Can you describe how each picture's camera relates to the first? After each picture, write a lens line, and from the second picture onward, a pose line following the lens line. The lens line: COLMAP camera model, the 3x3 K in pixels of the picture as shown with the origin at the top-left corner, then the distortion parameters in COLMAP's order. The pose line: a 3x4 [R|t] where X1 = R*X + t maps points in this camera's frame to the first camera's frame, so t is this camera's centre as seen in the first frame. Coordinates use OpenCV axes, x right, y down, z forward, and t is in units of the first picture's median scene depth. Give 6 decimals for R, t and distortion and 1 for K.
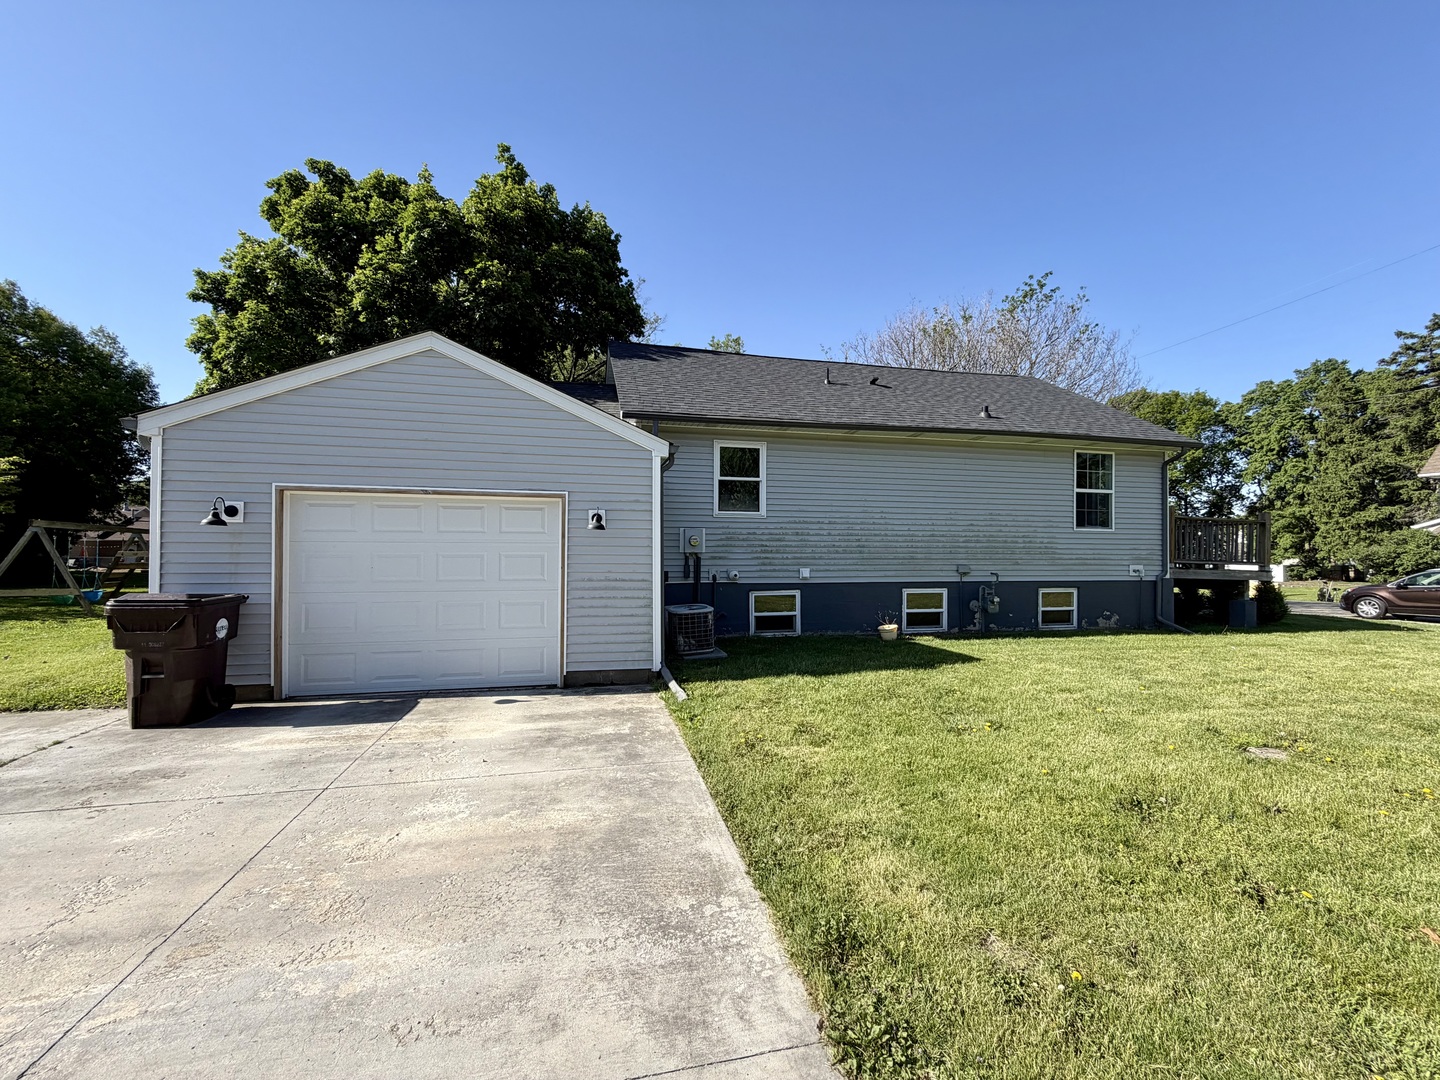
lens RADIAL K [[571.7, 0, 720.0], [0, 571.7, 540.0], [0, 0, 1]] dist [-0.020037, -0.000068]
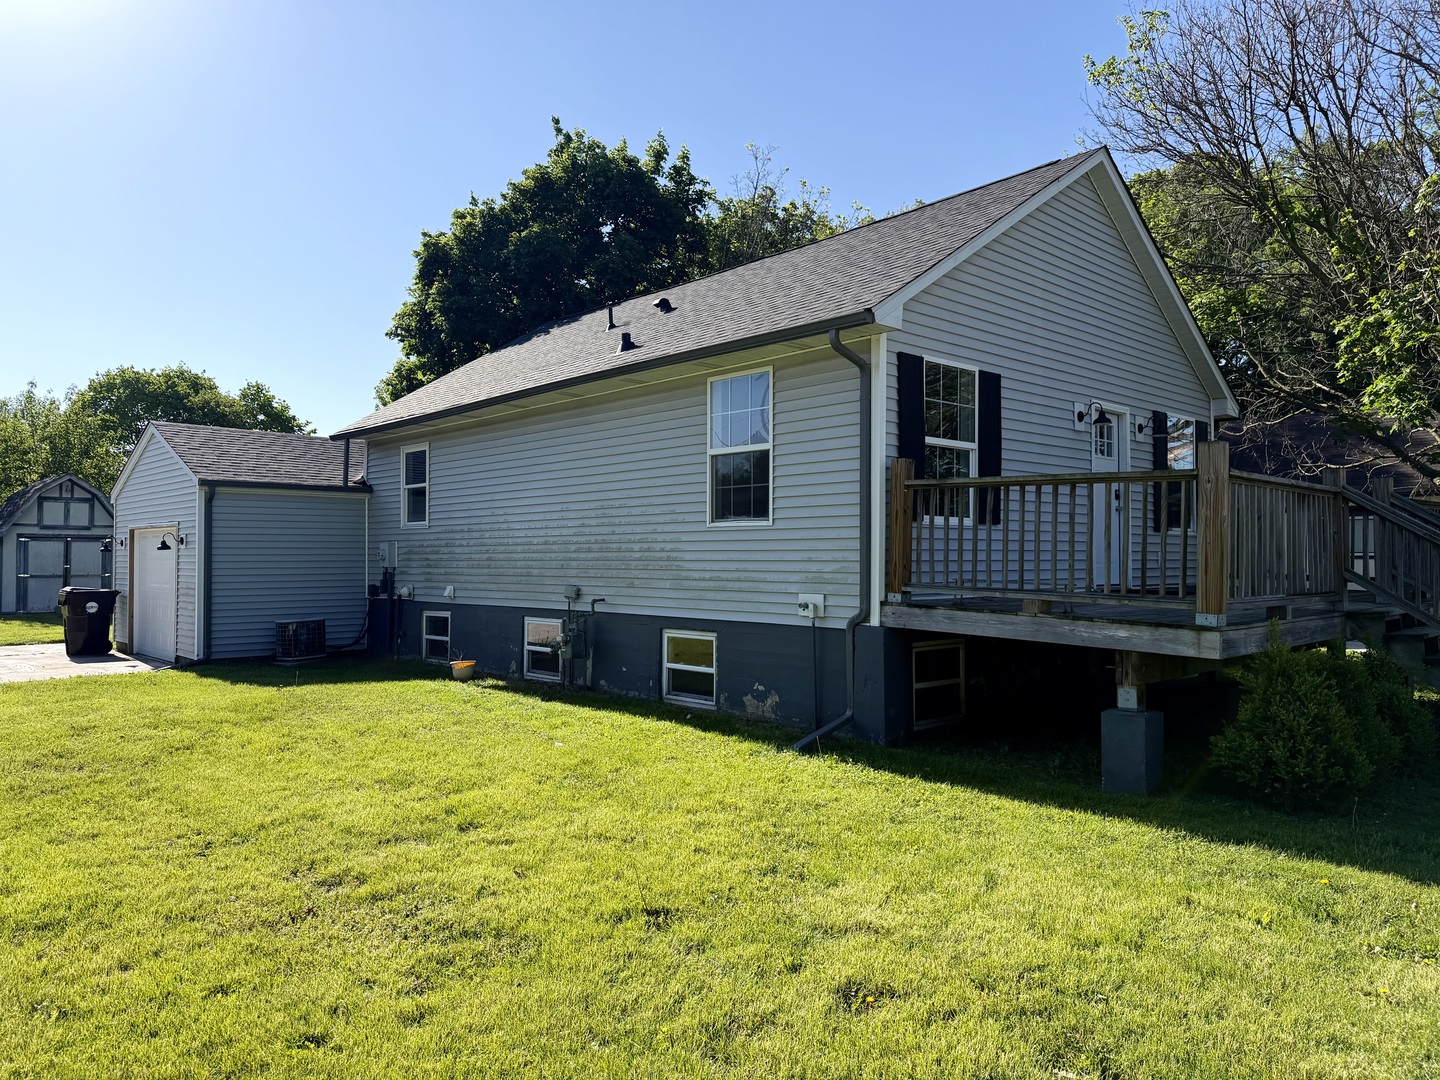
lens RADIAL K [[993.8, 0, 720.0], [0, 993.8, 540.0], [0, 0, 1]] dist [0.000636, -0.000071]
pose [[0.528727, -0.024577, -0.848436, 1.467470], [0.012584, 0.999698, -0.021116, 0.016384], [0.848699, 0.000488, 0.528876, 0.515346]]
